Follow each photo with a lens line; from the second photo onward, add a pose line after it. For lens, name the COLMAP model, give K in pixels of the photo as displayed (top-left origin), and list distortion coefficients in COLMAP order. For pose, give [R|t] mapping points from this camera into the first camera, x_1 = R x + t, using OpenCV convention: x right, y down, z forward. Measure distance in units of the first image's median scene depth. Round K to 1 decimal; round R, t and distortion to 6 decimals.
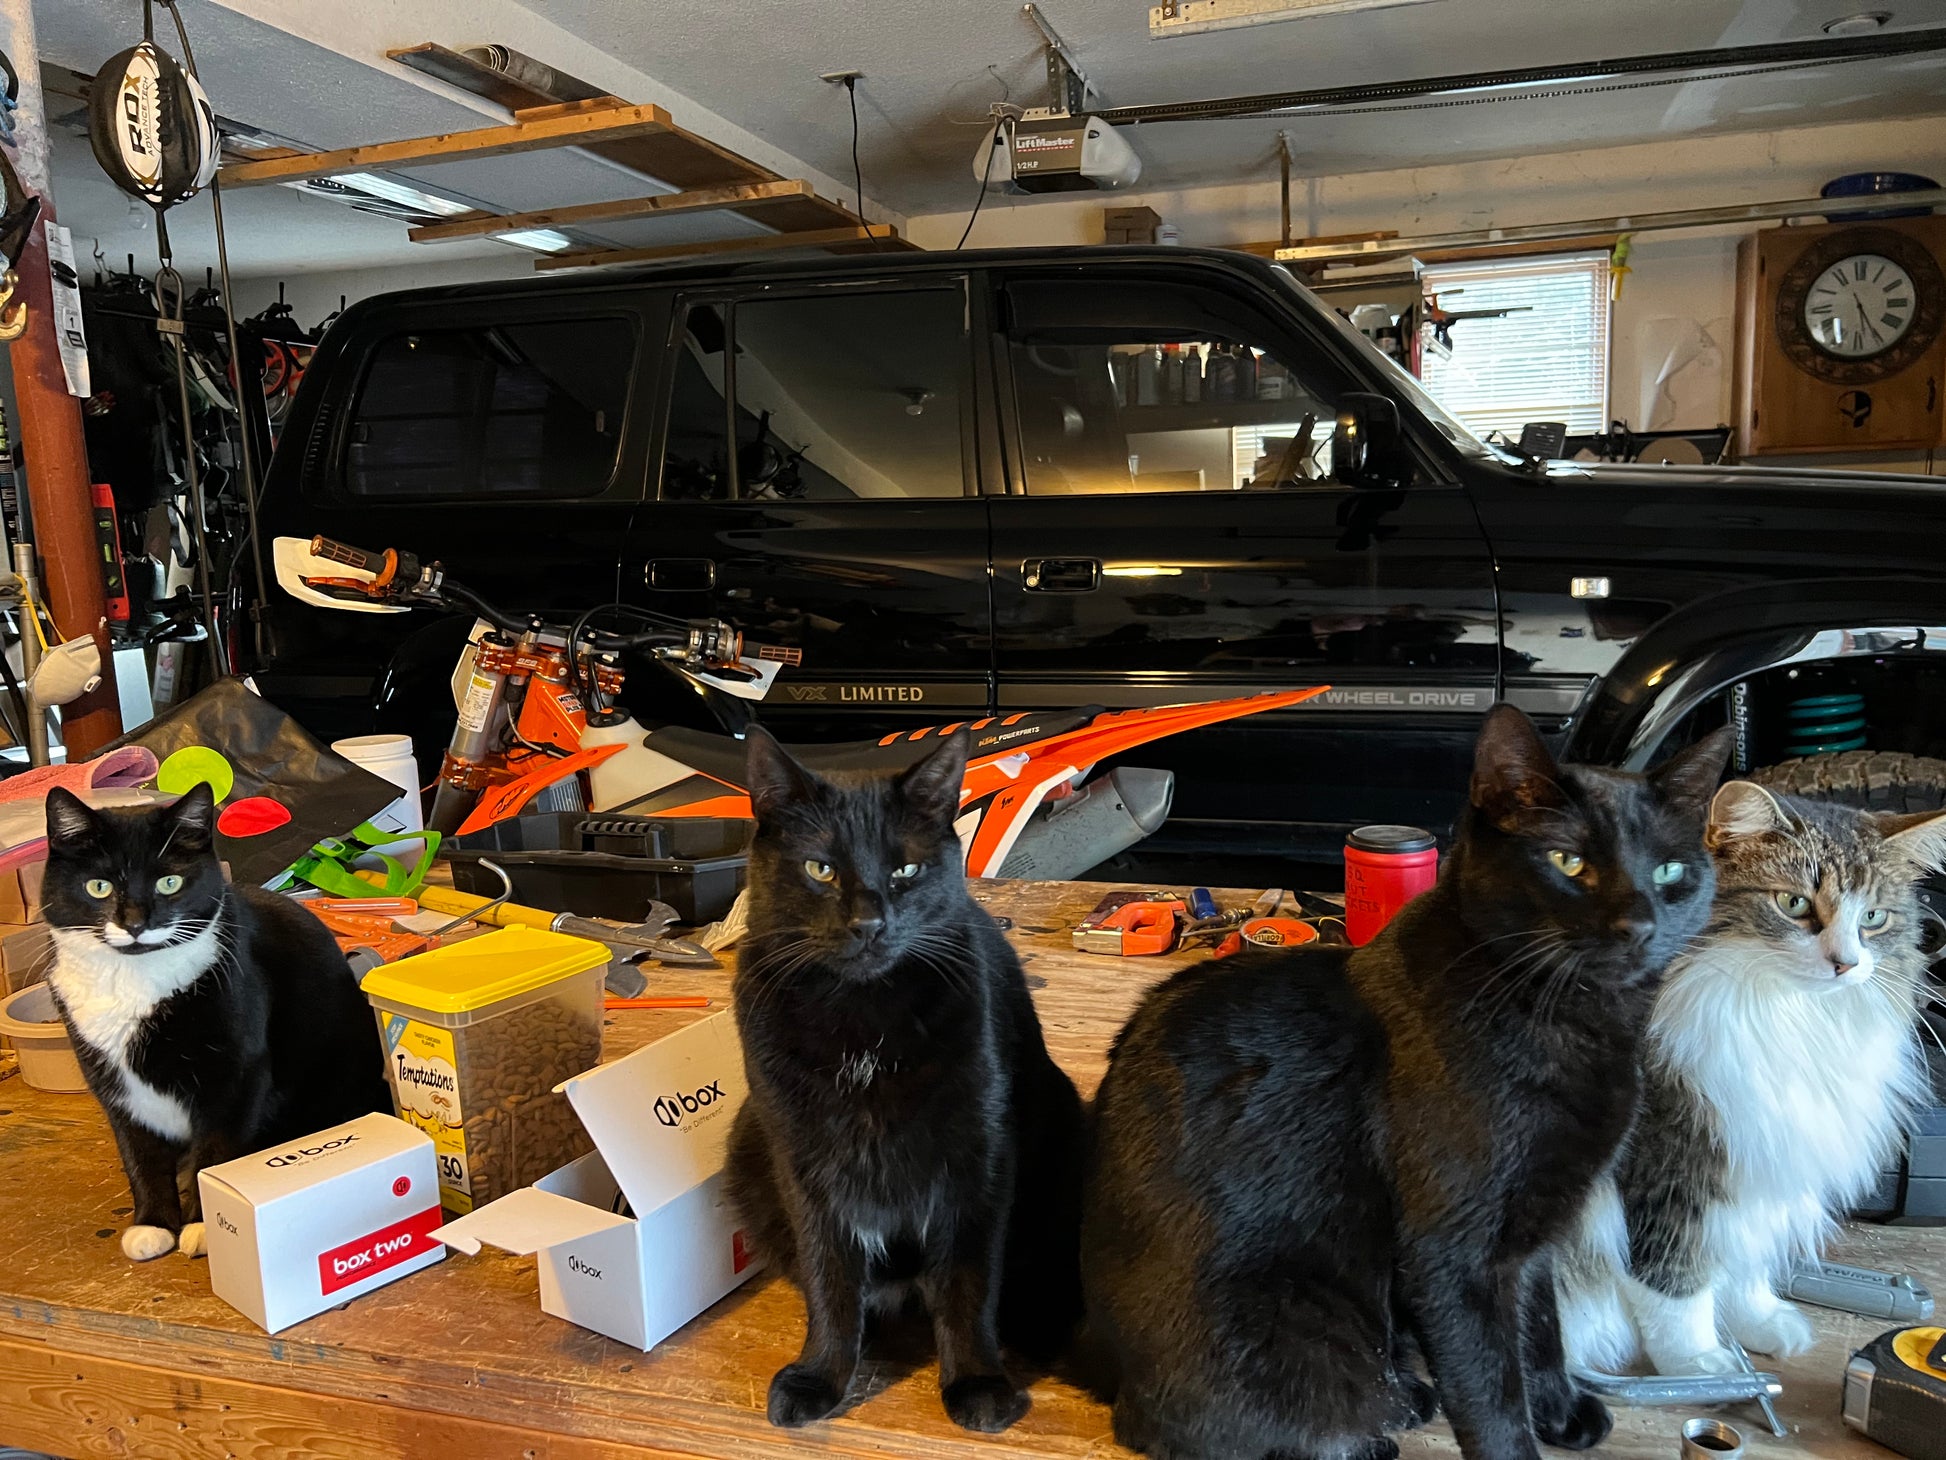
lens RADIAL K [[1502.3, 0, 990.1], [0, 1502.3, 728.1], [0, 0, 1]] dist [0.021450, -0.018945]
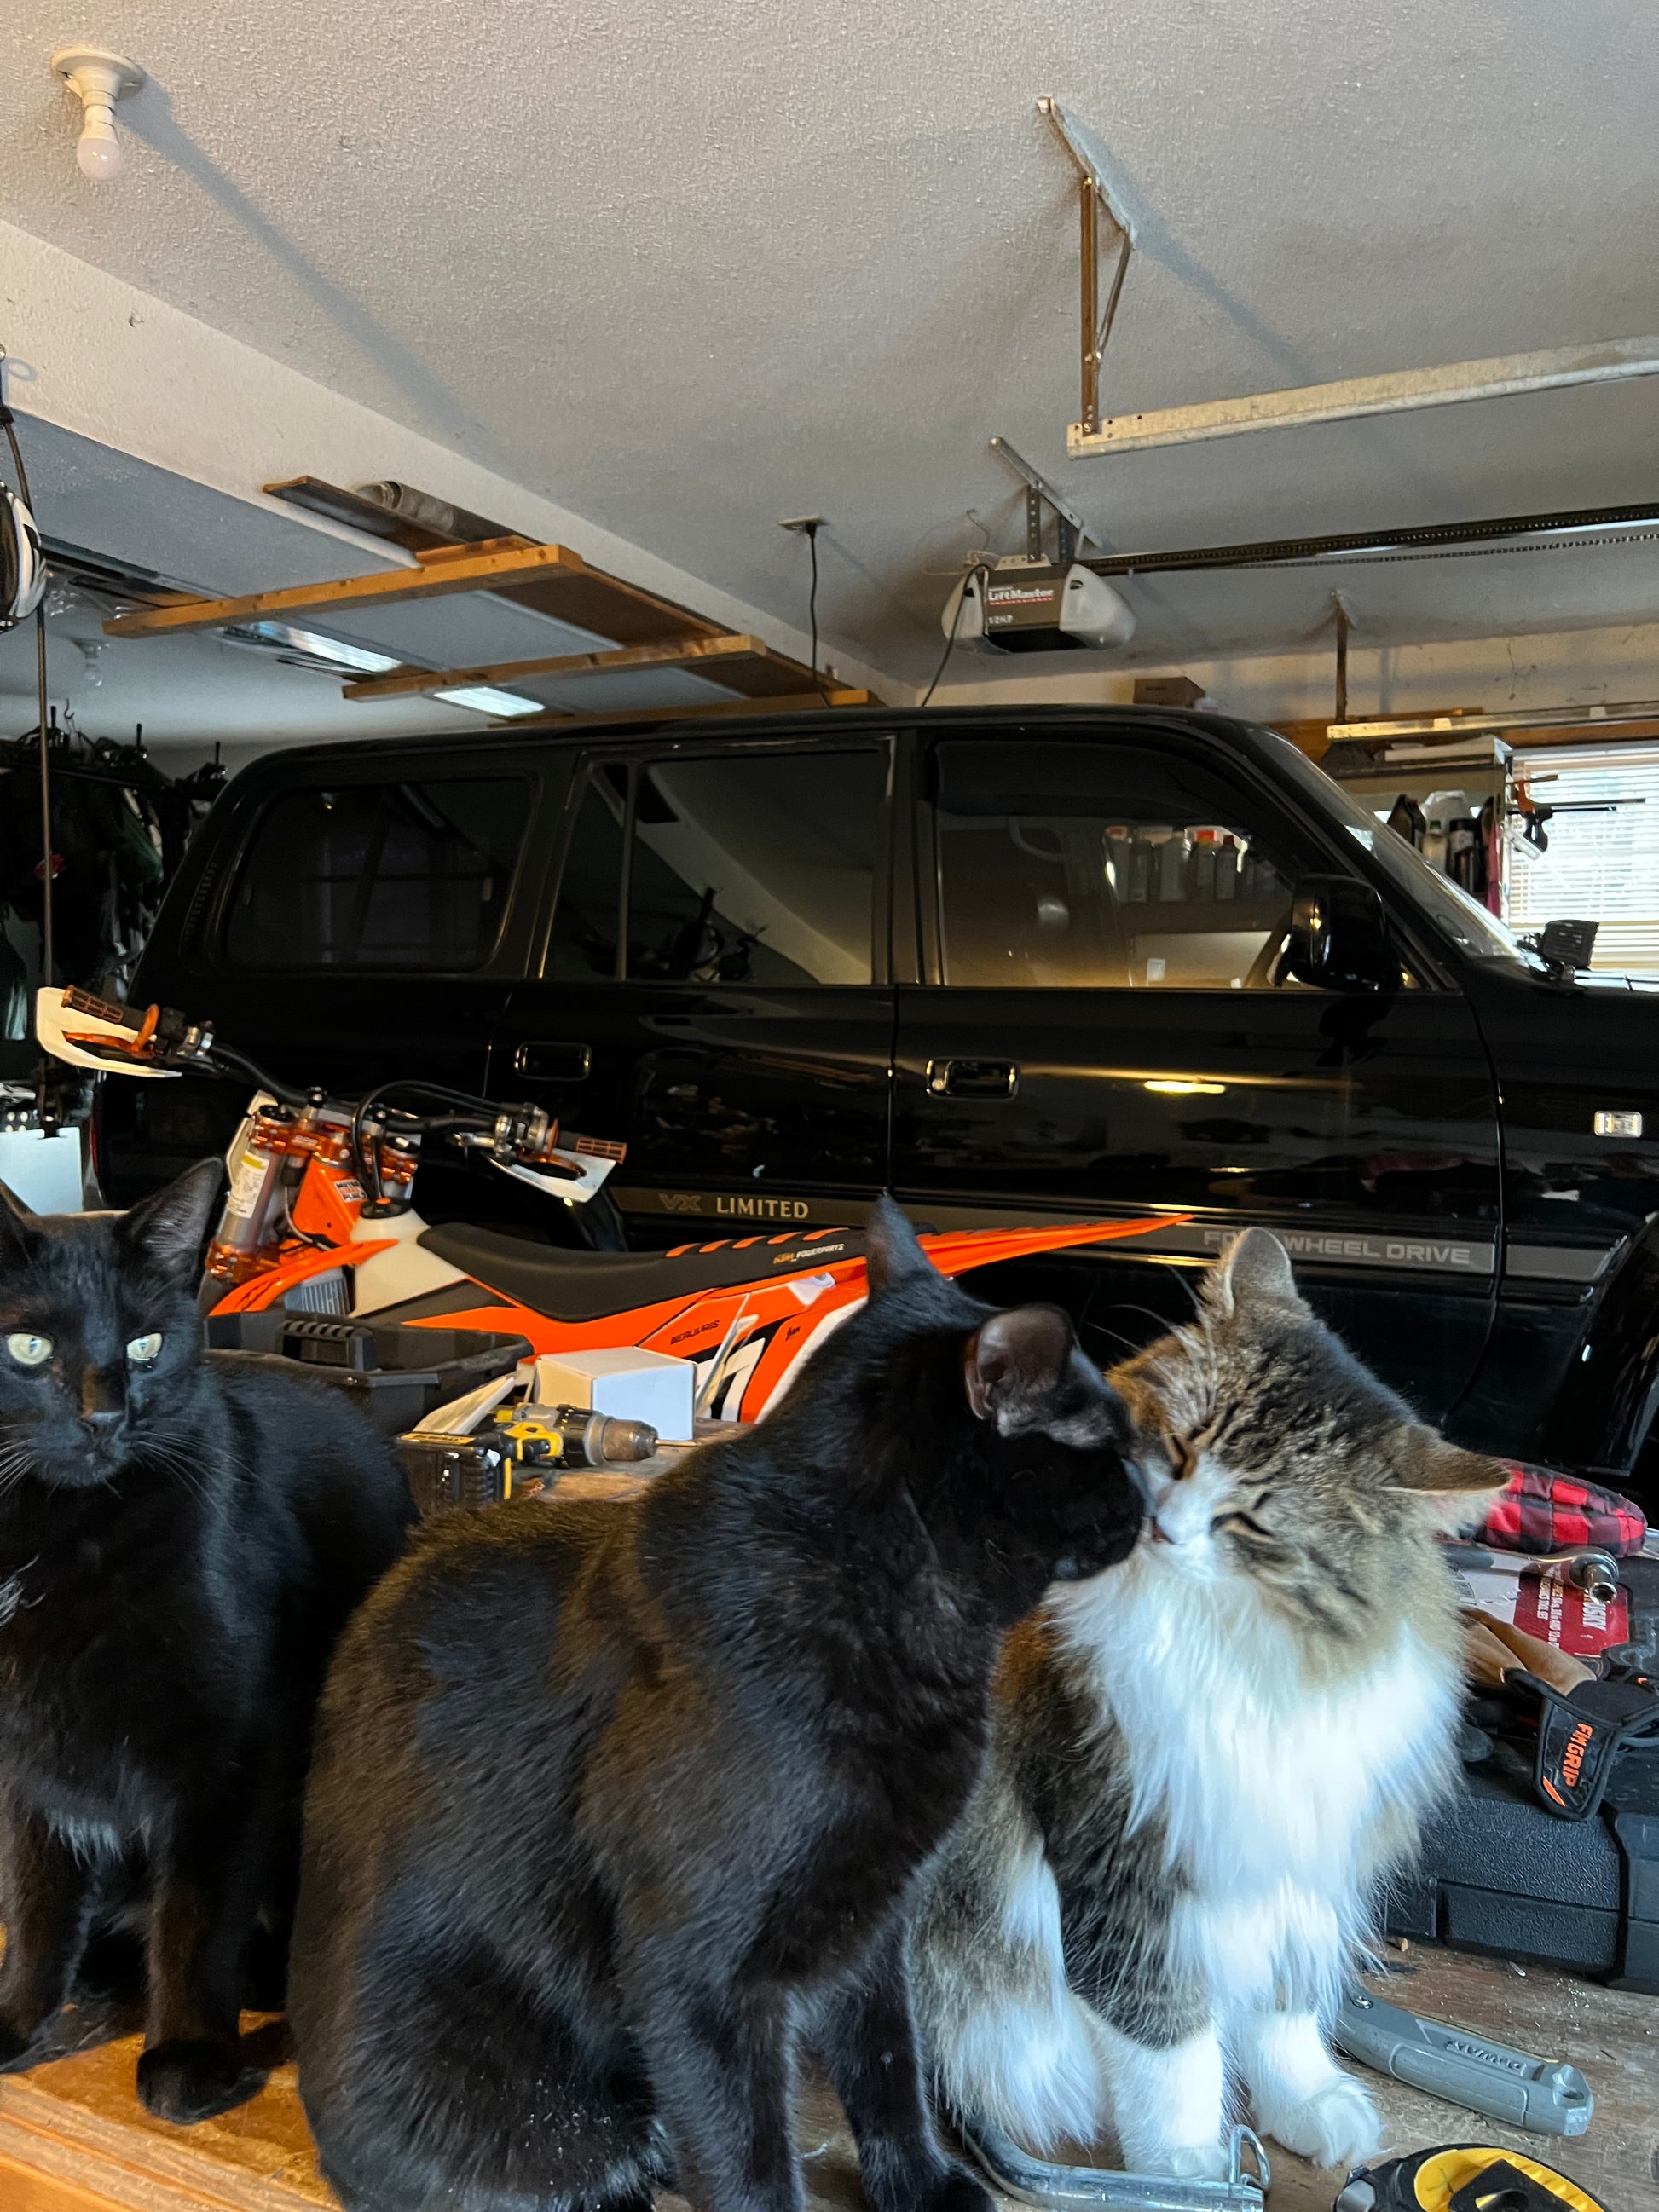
lens RADIAL K [[1707.7, 0, 817.0], [0, 1707.7, 1118.0], [0, 0, 1]] dist [0.021450, -0.018945]
pose [[0.987571, 0.050126, -0.148968, 0.101395], [-0.063386, 0.994308, -0.085638, 0.007114], [0.143827, 0.094016, 0.985127, 0.041404]]
